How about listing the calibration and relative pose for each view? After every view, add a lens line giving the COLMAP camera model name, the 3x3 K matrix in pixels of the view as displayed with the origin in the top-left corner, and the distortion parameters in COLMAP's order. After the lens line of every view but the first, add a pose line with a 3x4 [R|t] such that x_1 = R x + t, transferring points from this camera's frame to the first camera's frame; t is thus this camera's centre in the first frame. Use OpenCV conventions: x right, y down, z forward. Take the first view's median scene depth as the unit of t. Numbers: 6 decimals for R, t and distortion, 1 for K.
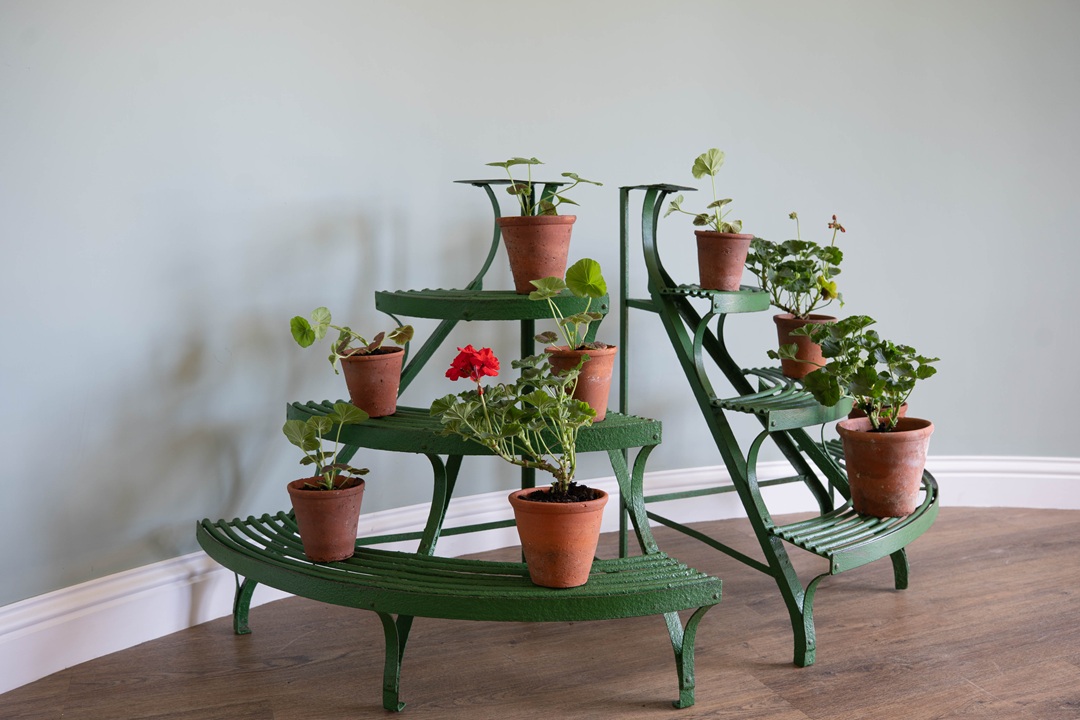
lens RADIAL K [[948.0, 0, 540.0], [0, 948.0, 360.0], [0, 0, 1]] dist [-0.222490, 0.235851]
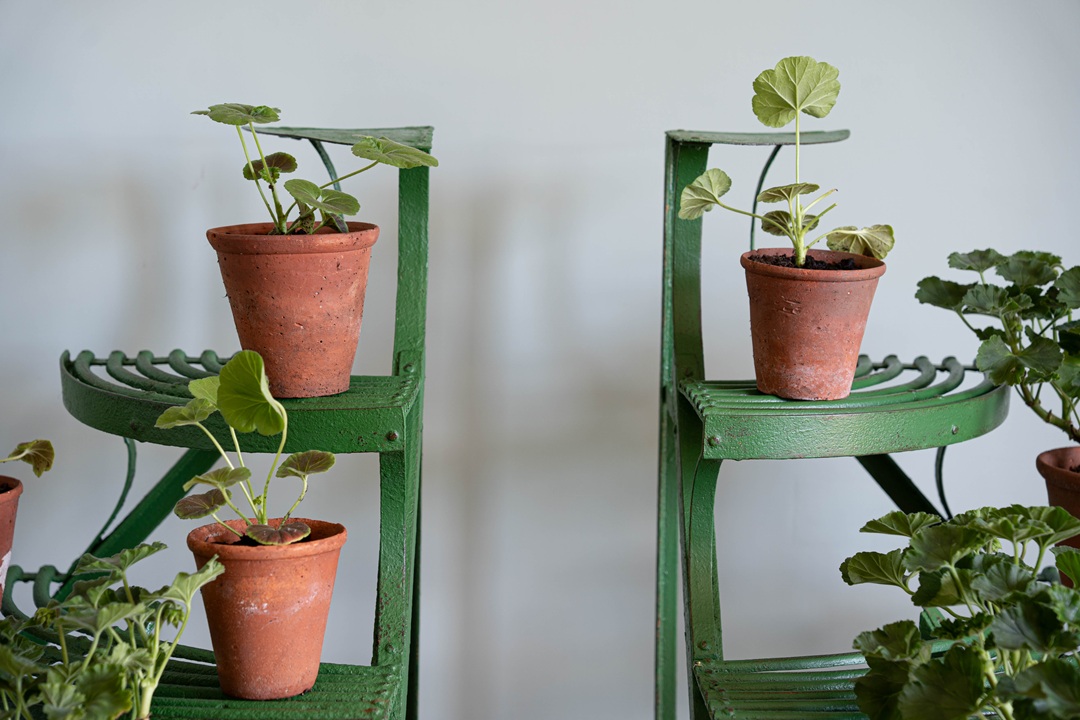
lens RADIAL K [[2050.6, 0, 540.0], [0, 2050.6, 360.0], [0, 0, 1]] dist [0.457089, 0.207715]
pose [[0.907469, 0.073146, -0.413703, 0.528310], [-0.064178, 0.997305, 0.035555, -0.129432], [0.415188, -0.005714, 0.909718, 0.112990]]
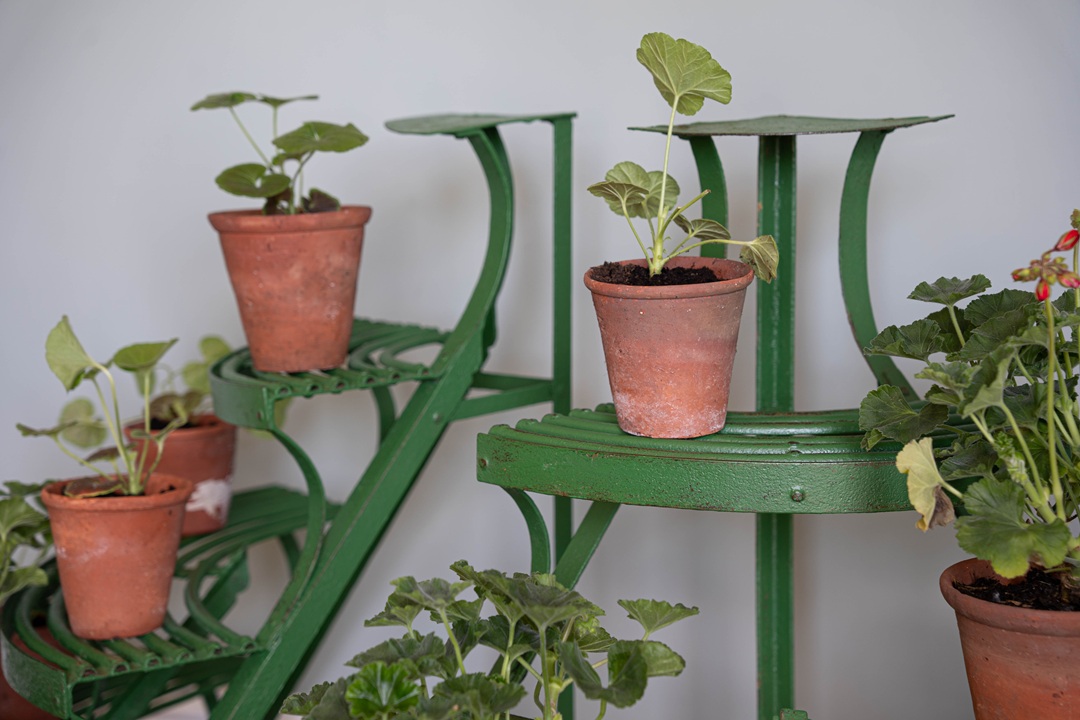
lens RADIAL K [[2050.6, 0, 540.0], [0, 2050.6, 360.0], [0, 0, 1]] dist [0.457089, 0.207715]
pose [[0.238206, 0.144101, -0.960465, 1.055068], [-0.095948, 0.987586, 0.124373, -0.218413], [0.966463, 0.062529, 0.249075, 0.847113]]
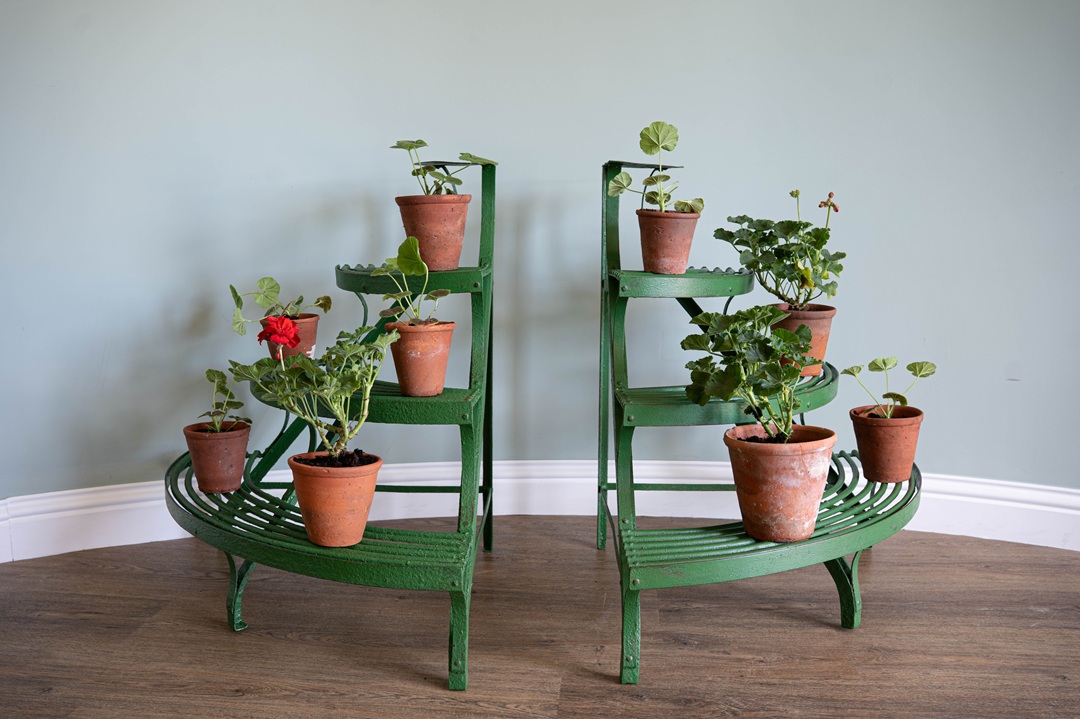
lens RADIAL K [[889.9, 0, 540.0], [0, 889.9, 359.5], [0, 0, 1]] dist [-0.205328, 0.186987]
pose [[0.899452, 0.072378, -0.430984, 0.524837], [-0.060222, 0.997309, 0.041802, -0.019832], [0.432850, -0.011644, 0.901391, 0.169417]]
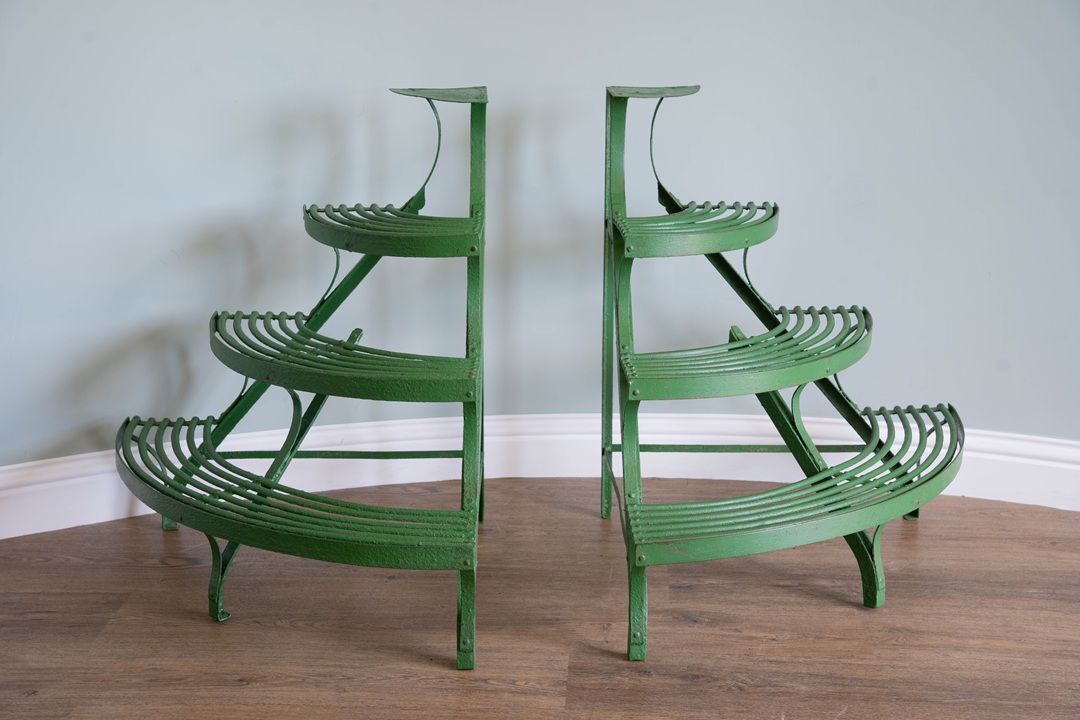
lens RADIAL K [[1454.5, 0, 540.0], [0, 1454.5, 360.0], [0, 0, 1]] dist [0.028992, 0.684428]
pose [[0.912251, 0.113014, -0.393733, 0.694303], [-0.052834, 0.985622, 0.160493, -0.178489], [0.406210, -0.125607, 0.905106, -0.301020]]
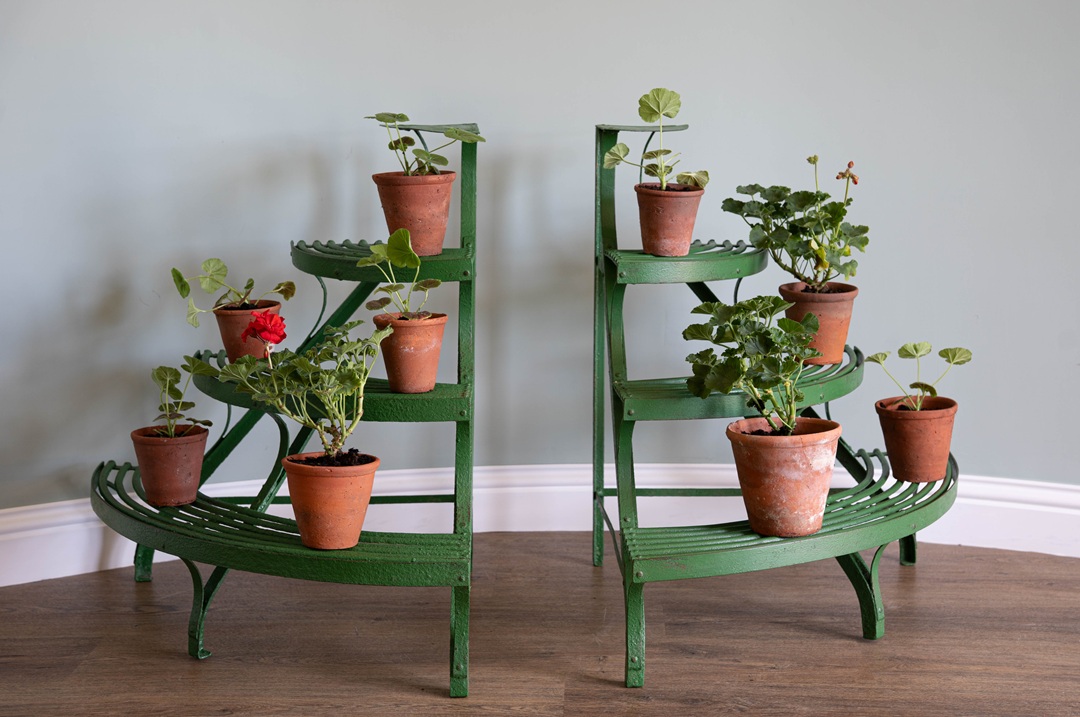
lens RADIAL K [[1548.4, 0, 574.8], [0, 1548.4, 328.6], [0, 0, 1]] dist [0.016537, 0.733107]
pose [[0.928652, 0.066228, -0.364992, 0.715348], [-0.053065, 0.997532, 0.045989, -0.075534], [0.367137, -0.023339, 0.929874, -0.391768]]
